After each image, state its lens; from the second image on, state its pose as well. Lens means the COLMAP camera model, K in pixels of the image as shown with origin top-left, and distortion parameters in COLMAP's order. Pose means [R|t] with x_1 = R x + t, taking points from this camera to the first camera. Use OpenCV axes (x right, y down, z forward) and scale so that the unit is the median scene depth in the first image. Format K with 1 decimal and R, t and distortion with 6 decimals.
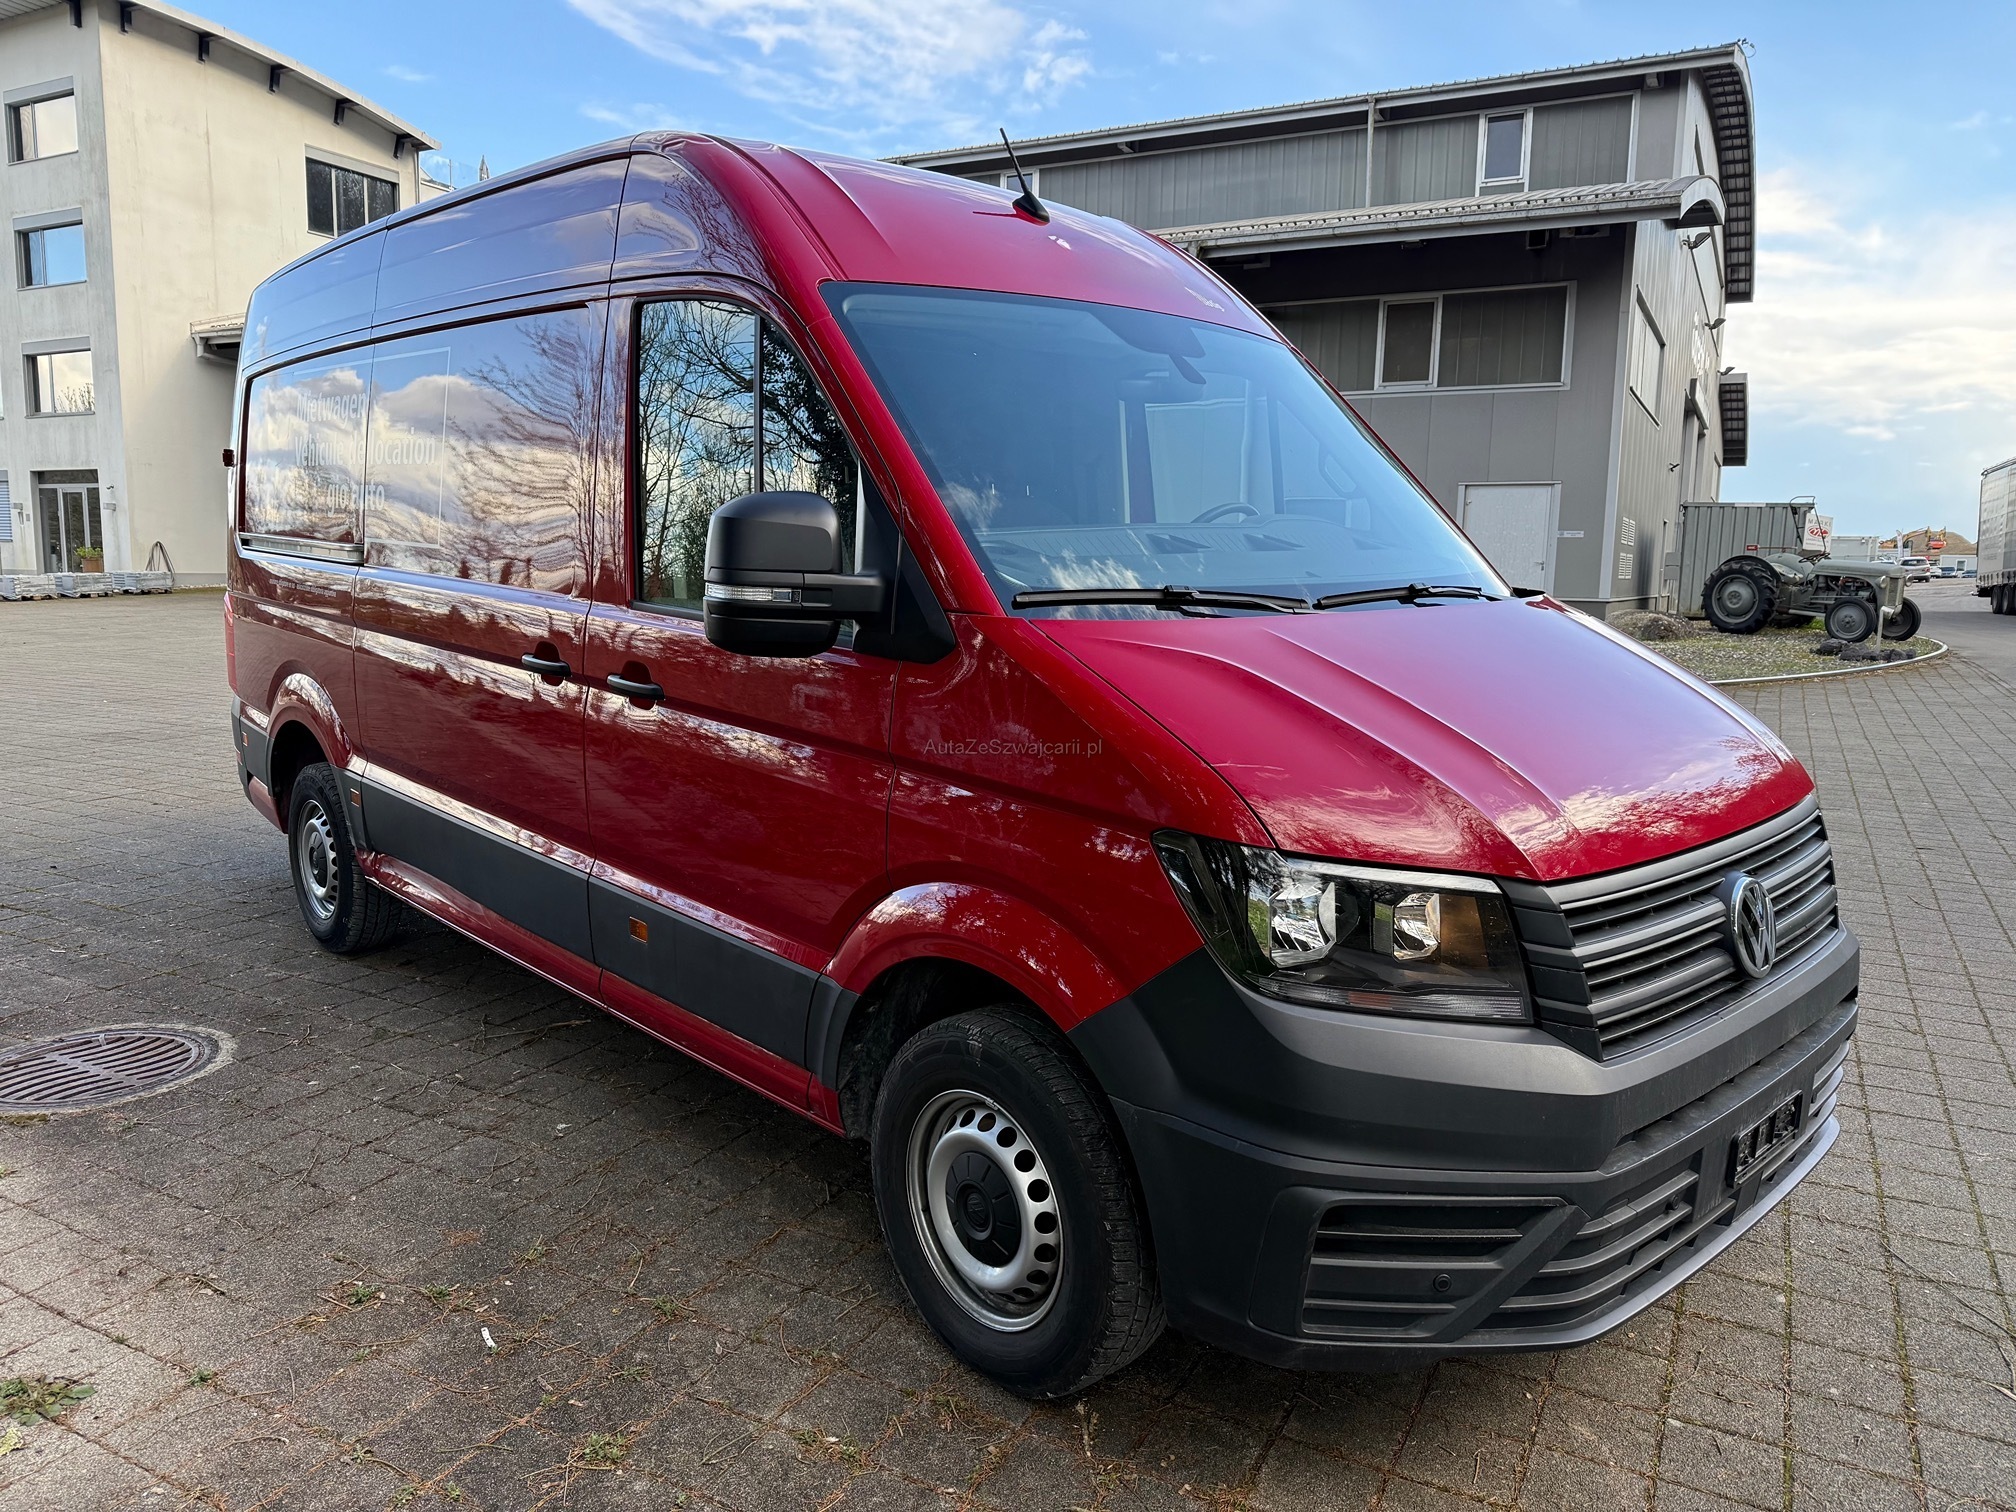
lens RADIAL K [[1378.3, 0, 1008.0], [0, 1378.3, 756.0], [0, 0, 1]] dist [0.059524, -0.102791]
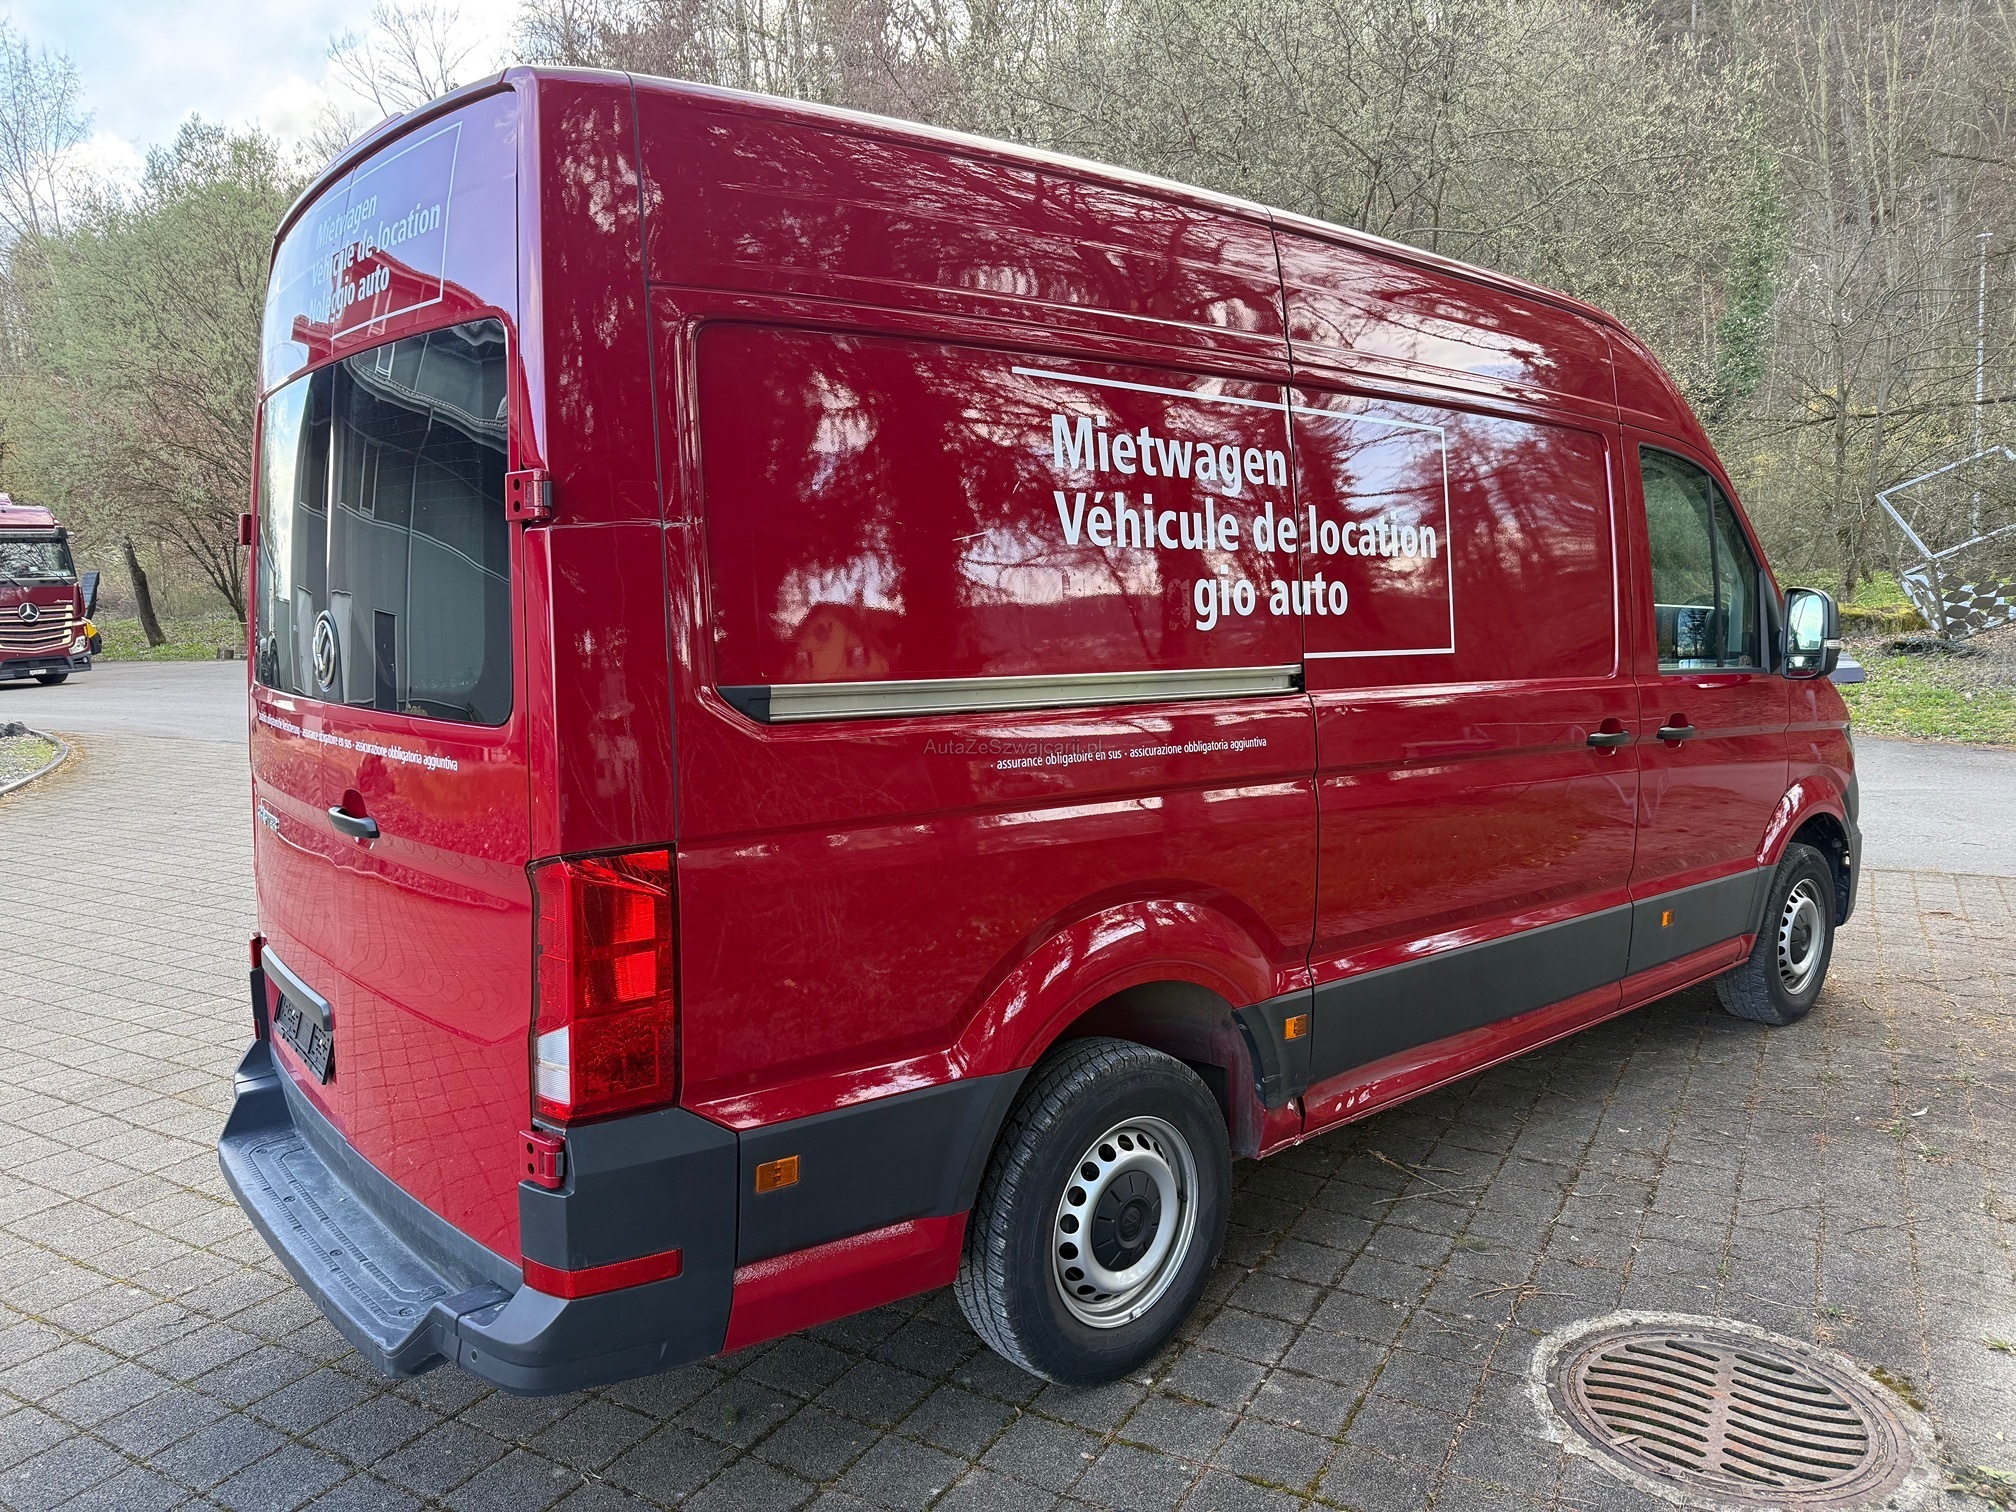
lens RADIAL K [[1402.8, 0, 1008.0], [0, 1402.8, 756.0], [0, 0, 1]] dist [-0.000942, -0.000763]
pose [[0.045782, -0.105566, 0.993358, -1.359649], [0.163746, 0.981743, 0.096785, -0.232303], [-0.985440, 0.158227, 0.062232, 1.264494]]
